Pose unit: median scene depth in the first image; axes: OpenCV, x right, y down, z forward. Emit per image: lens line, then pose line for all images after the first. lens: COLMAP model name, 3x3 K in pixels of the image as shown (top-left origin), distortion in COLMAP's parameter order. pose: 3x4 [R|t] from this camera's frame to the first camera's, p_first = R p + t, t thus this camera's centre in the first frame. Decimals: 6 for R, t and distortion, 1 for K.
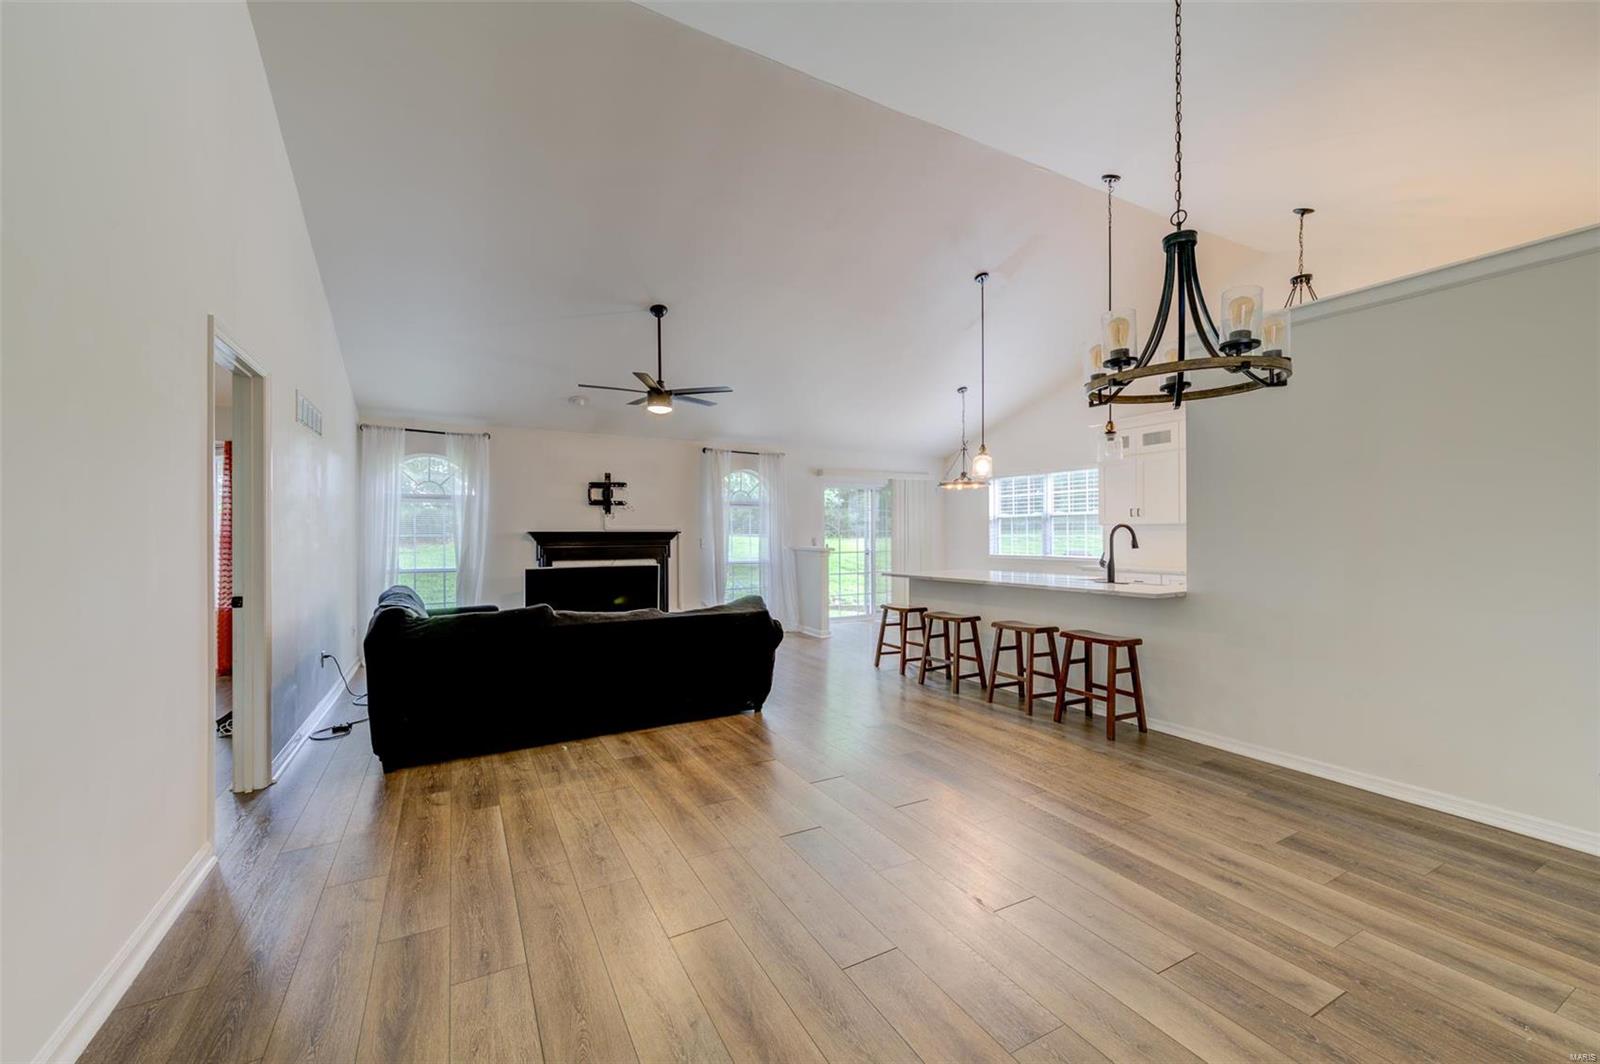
lens RADIAL K [[638.7, 0, 842.3], [0, 638.7, 526.9], [0, 0, 1]] dist [0.002044, 0.000108]
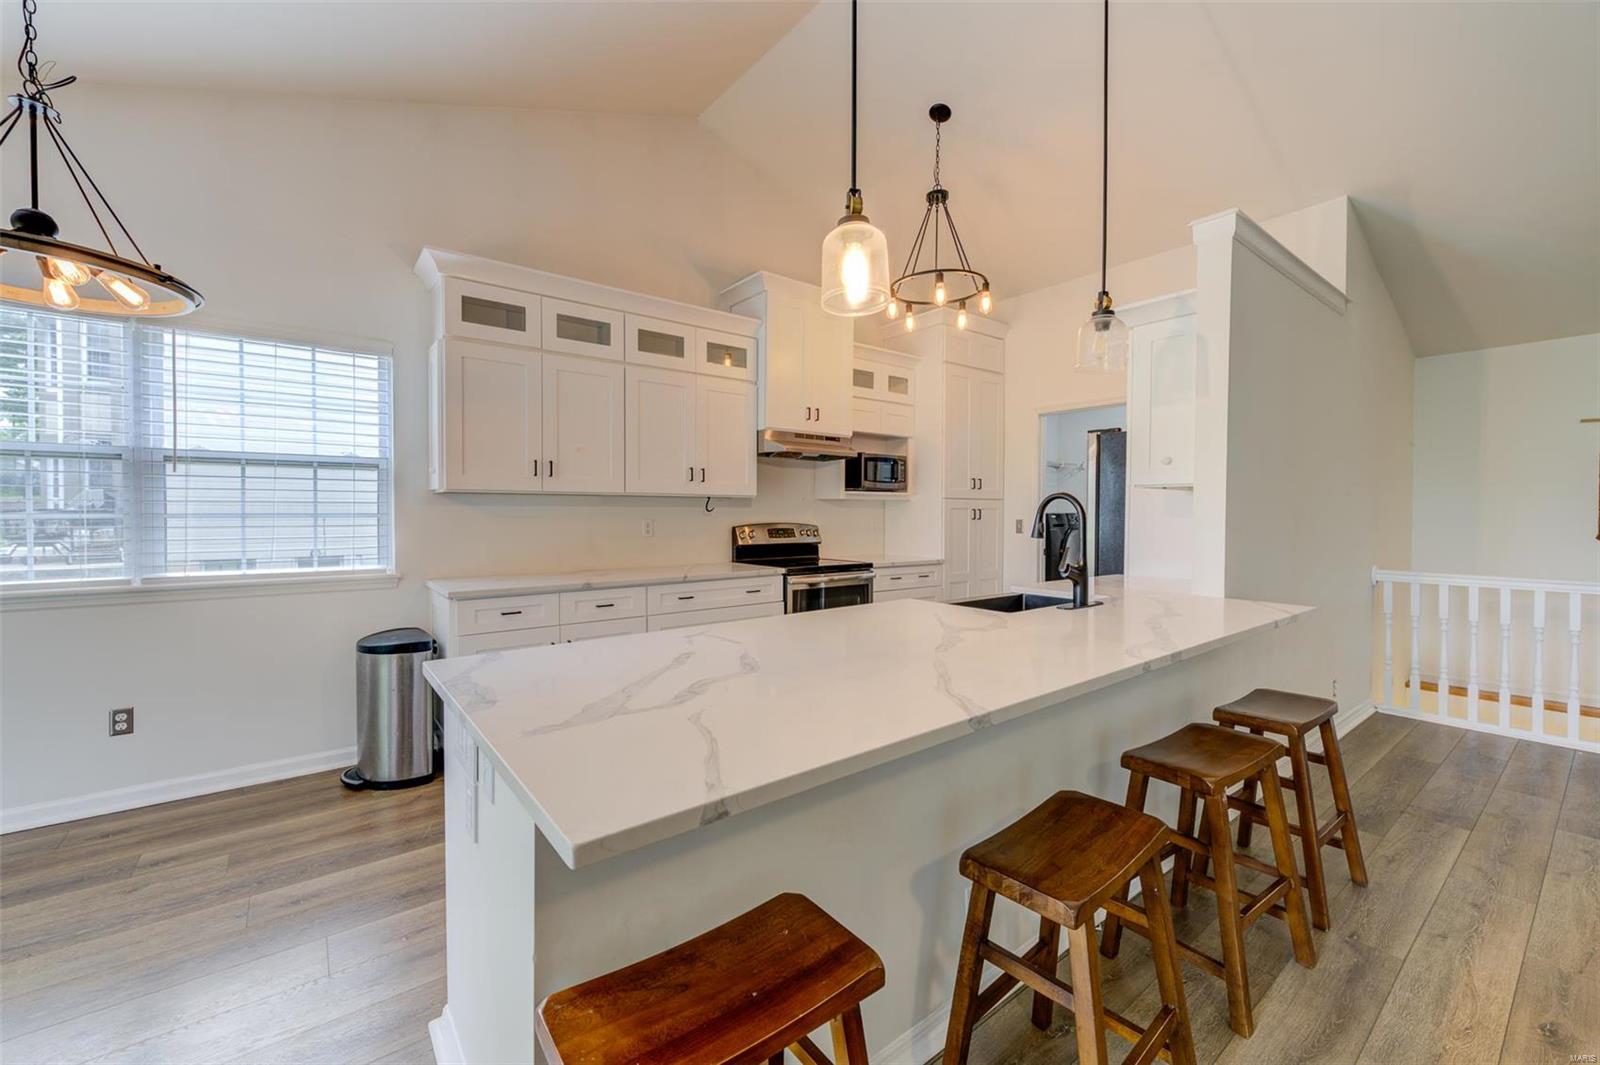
lens RADIAL K [[640.9, 0, 741.9], [0, 640.9, 519.0], [0, 0, 1]] dist [-0.000352, 0.000239]
pose [[-0.083023, -0.008503, 0.996511, -0.070587], [-0.013441, 0.999882, 0.007412, 0.018264], [-0.996457, -0.012778, -0.083127, 1.330969]]
